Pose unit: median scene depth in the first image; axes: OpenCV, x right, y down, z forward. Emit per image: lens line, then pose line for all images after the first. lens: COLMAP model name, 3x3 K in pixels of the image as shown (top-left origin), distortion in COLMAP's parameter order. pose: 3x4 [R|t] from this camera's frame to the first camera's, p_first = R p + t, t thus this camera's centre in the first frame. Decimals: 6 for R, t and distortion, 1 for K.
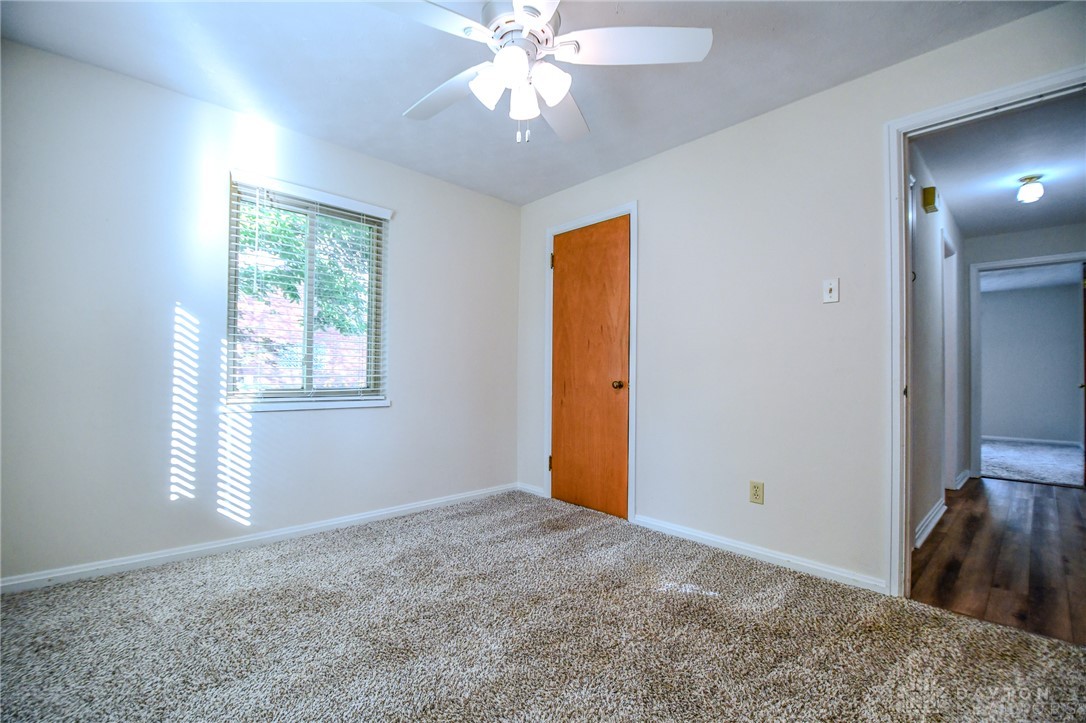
lens RADIAL K [[470.9, 0, 535.9], [0, 470.9, 367.2], [0, 0, 1]] dist [0.000323, 0.000328]
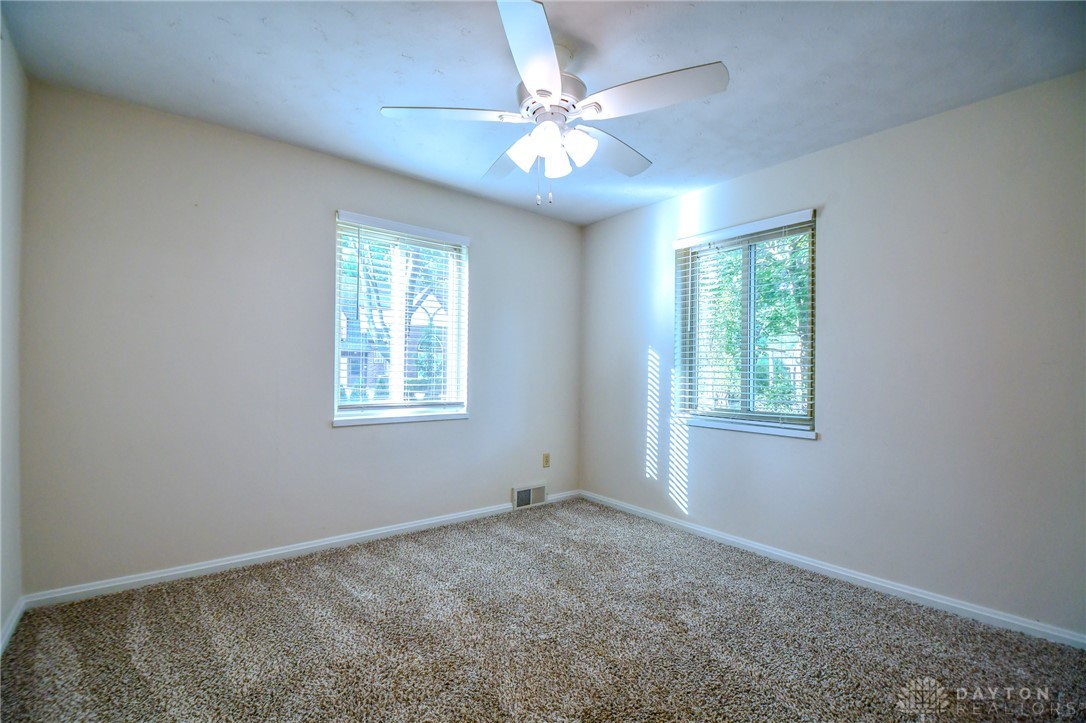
lens RADIAL K [[470.9, 0, 535.9], [0, 470.9, 367.2], [0, 0, 1]] dist [0.000323, 0.000328]
pose [[-0.083537, -0.030422, -0.996040, 0.714610], [-0.003009, 0.999537, -0.030277, -0.021740], [0.996500, 0.000468, -0.083590, 0.713172]]
